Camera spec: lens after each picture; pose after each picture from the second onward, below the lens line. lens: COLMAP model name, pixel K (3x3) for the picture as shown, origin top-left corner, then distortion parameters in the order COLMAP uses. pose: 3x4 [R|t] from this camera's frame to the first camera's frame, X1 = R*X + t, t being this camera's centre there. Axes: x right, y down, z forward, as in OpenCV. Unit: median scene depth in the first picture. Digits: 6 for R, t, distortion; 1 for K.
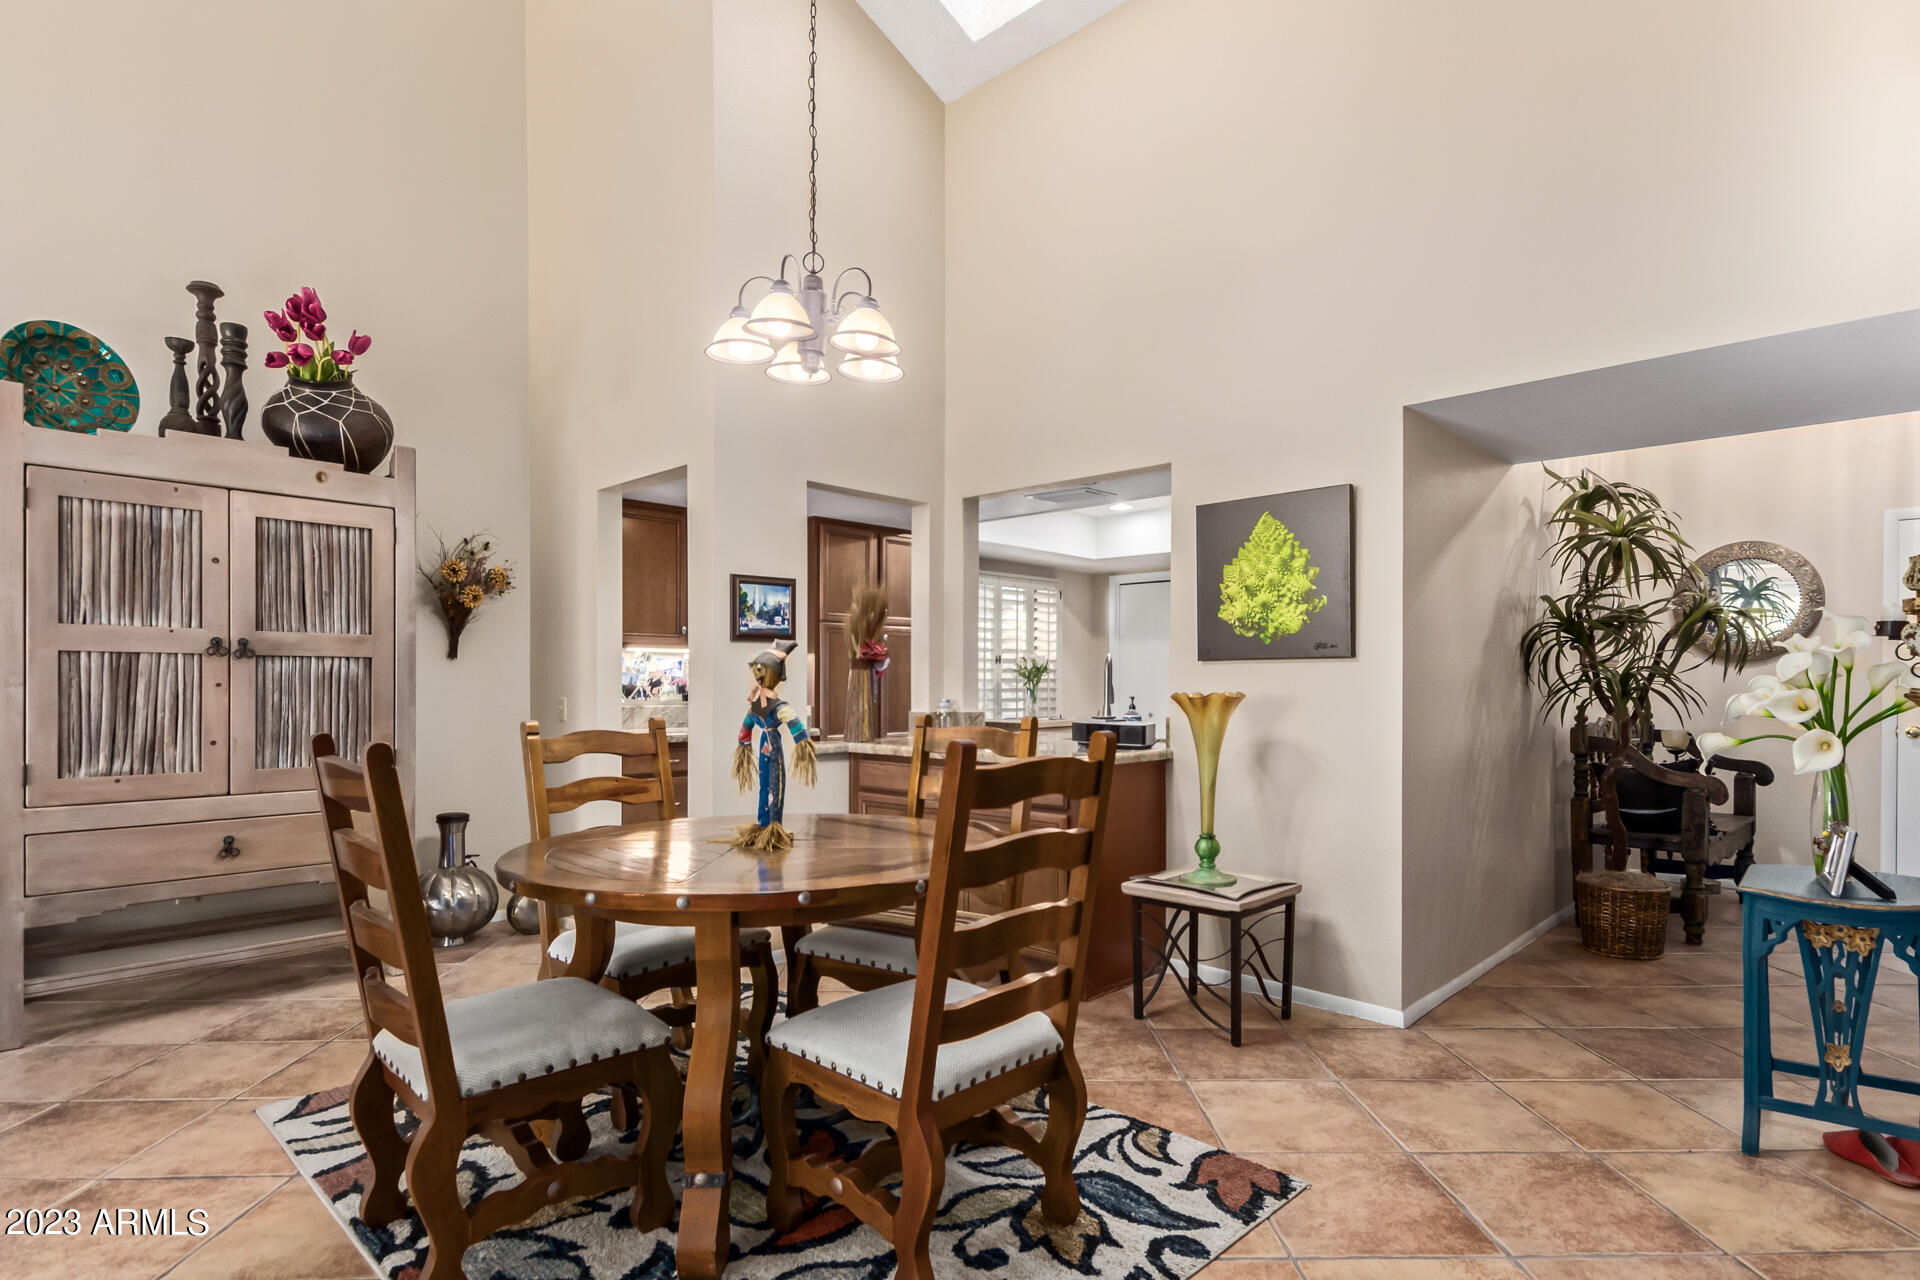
lens RADIAL K [[990.3, 0, 963.5], [0, 990.3, 671.0], [0, 0, 1]] dist [0.002092, 0.000311]
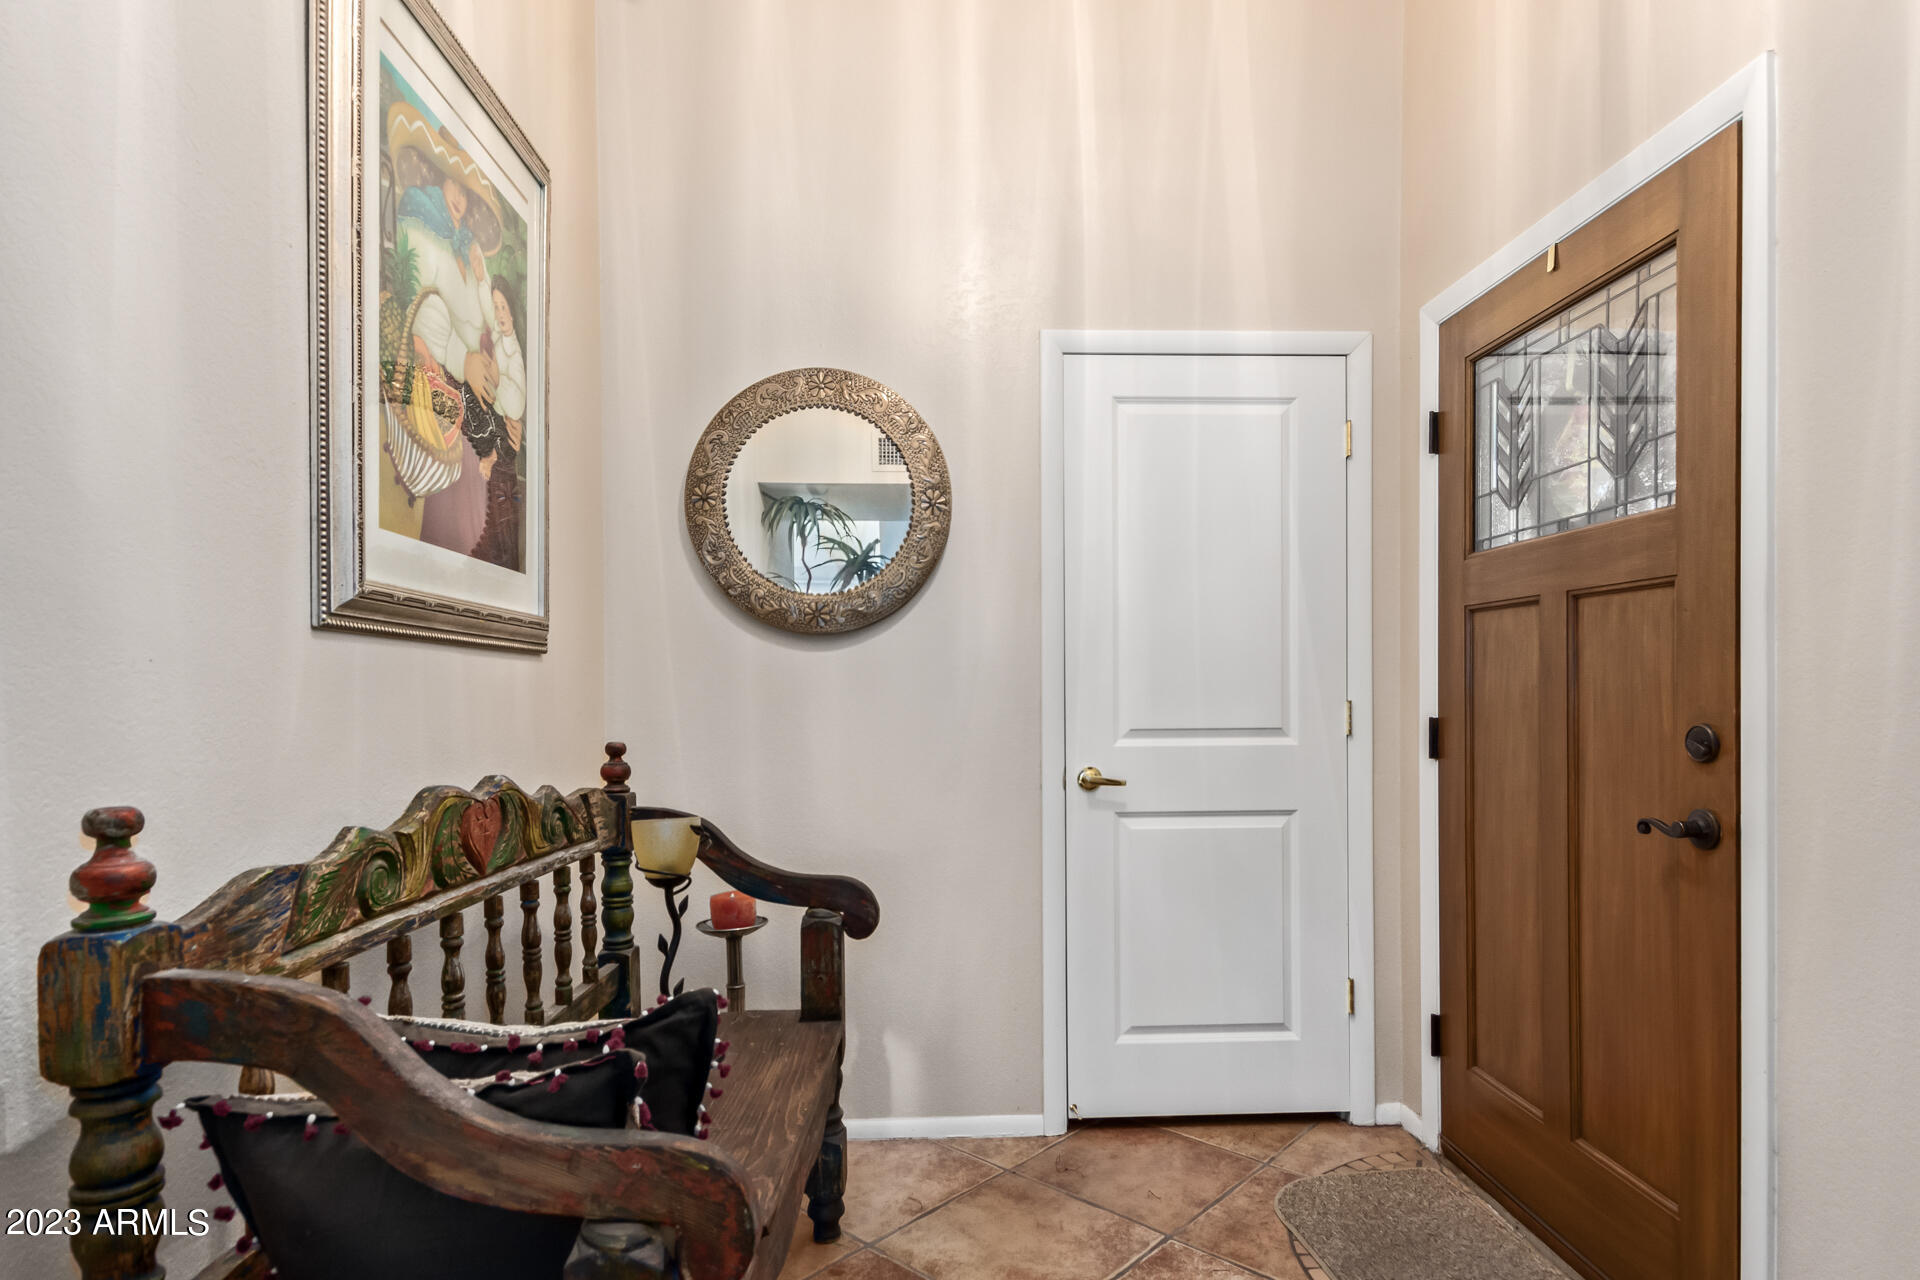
lens RADIAL K [[990.3, 0, 963.5], [0, 990.3, 671.0], [0, 0, 1]] dist [0.002092, 0.000311]
pose [[0.682250, 0.000750, 0.731119, 0.525529], [0.007619, 0.999938, -0.008135, 0.010358], [-0.731080, 0.011120, 0.682202, 0.673030]]
